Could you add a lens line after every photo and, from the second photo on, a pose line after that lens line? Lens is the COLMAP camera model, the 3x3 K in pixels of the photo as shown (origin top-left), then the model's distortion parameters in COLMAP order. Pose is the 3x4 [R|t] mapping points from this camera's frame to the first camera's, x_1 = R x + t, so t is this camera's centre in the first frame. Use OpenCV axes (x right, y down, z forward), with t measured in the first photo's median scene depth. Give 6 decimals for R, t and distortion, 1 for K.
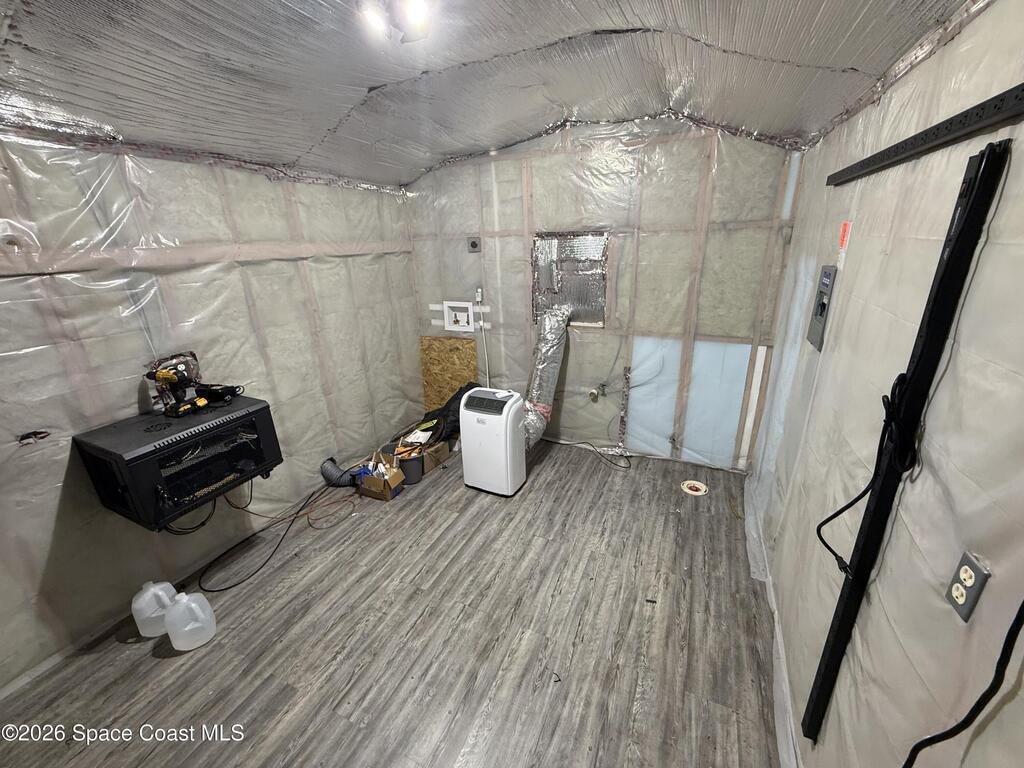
lens RADIAL K [[409.8, 0, 511.7], [0, 409.8, 384.0], [0, 0, 1]] dist [-0.000038, -0.000123]
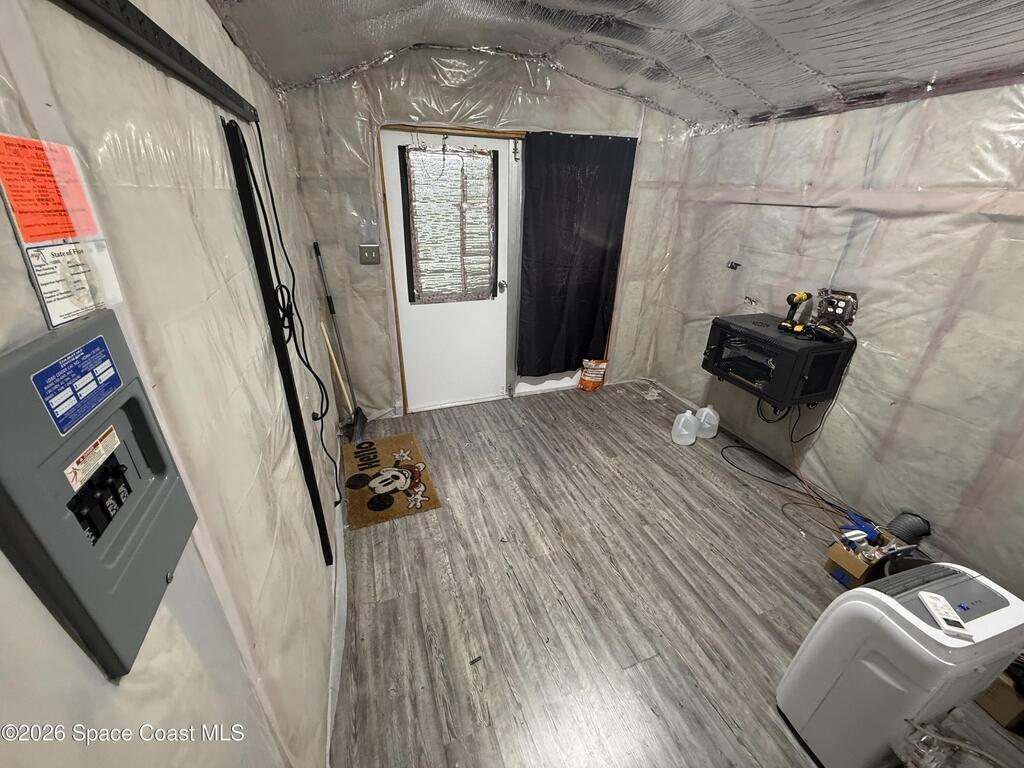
lens RADIAL K [[409.8, 0, 508.8], [0, 409.8, 385.1], [0, 0, 1]] dist [-0.000038, -0.000123]
pose [[-0.717122, 0.316384, -0.620997, 0.637951], [-0.229626, 0.734016, 0.639134, -0.406448], [0.658033, 0.600934, -0.453729, 1.109024]]
